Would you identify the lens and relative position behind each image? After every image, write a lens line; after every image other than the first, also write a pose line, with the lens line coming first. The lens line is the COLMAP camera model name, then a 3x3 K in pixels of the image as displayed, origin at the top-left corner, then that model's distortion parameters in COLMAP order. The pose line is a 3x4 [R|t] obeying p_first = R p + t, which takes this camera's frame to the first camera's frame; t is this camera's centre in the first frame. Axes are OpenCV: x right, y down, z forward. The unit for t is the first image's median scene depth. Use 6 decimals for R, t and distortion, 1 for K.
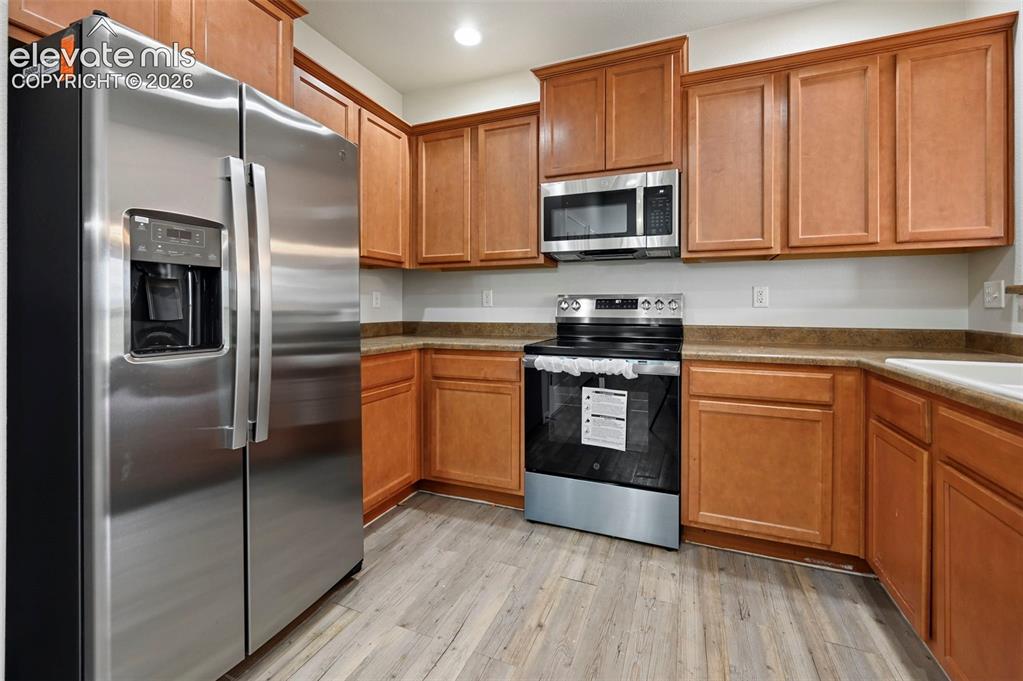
lens RADIAL K [[419.1, 0, 523.1], [0, 419.1, 307.4], [0, 0, 1]] dist [0.002359, 0.001056]
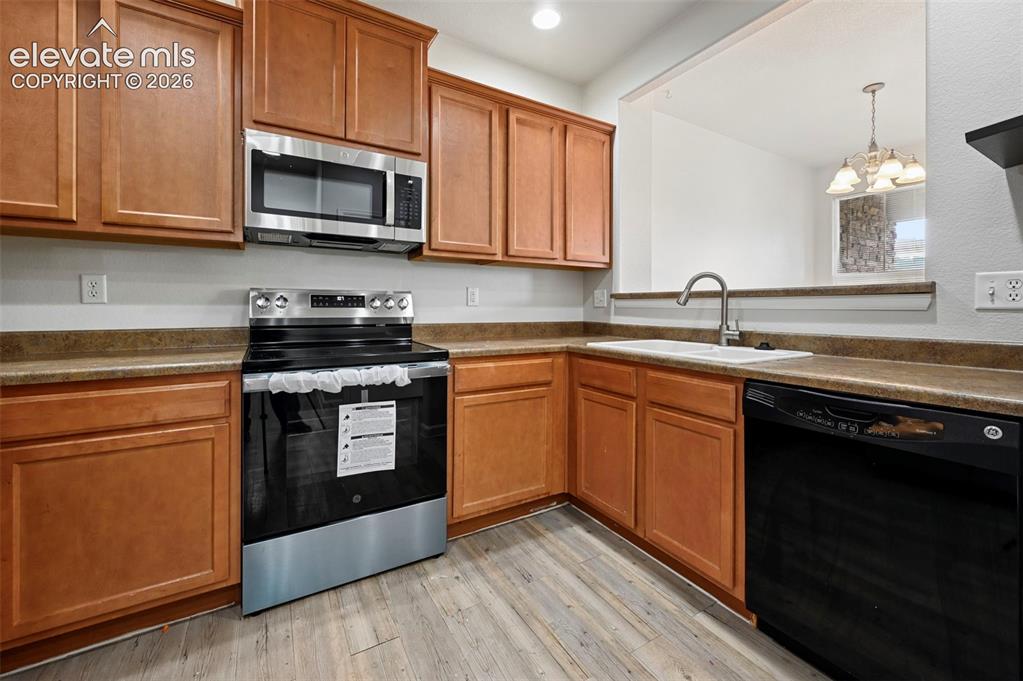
lens RADIAL K [[419.1, 0, 524.8], [0, 419.1, 309.2], [0, 0, 1]] dist [0.002359, 0.001056]
pose [[0.604802, -0.001845, 0.796374, -0.284776], [-0.003639, 0.999980, 0.005081, 0.002137], [-0.796368, -0.005971, 0.604783, 0.246298]]
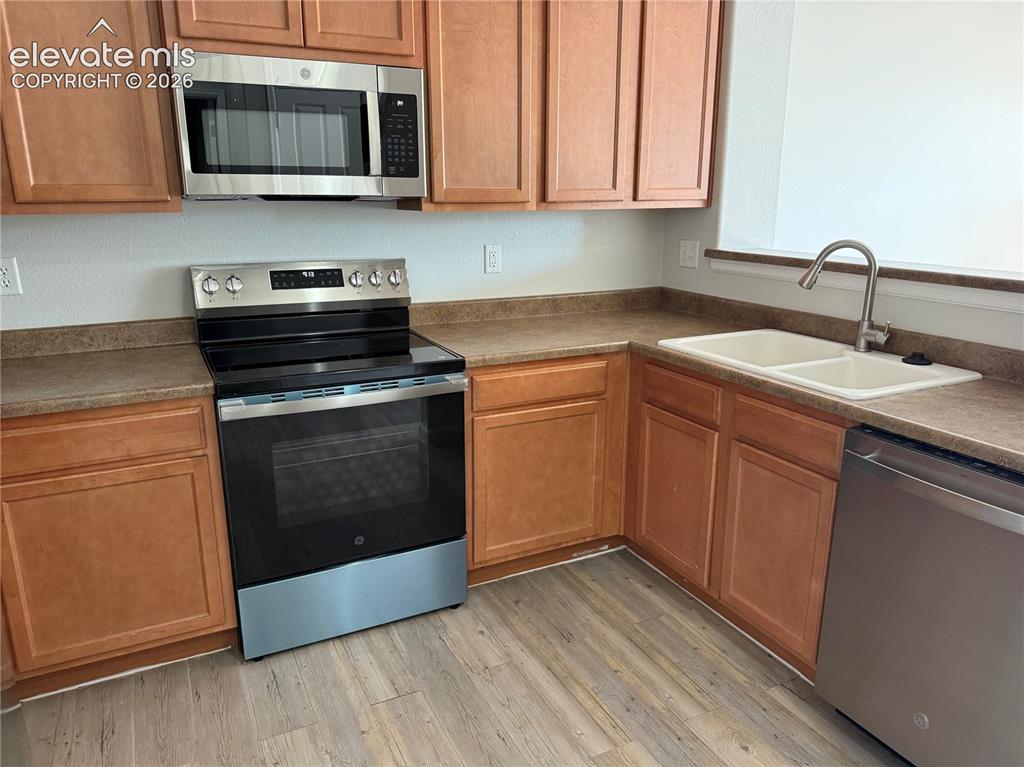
lens RADIAL K [[724.7, 0, 502.6], [0, 724.7, 384.6], [0, 0, 1]] dist [0.038224, -0.041110]
pose [[0.679117, -0.189945, 0.709028, -0.452321], [0.005262, 0.967174, 0.254061, -0.159618], [-0.734011, -0.168806, 0.657824, 0.110166]]
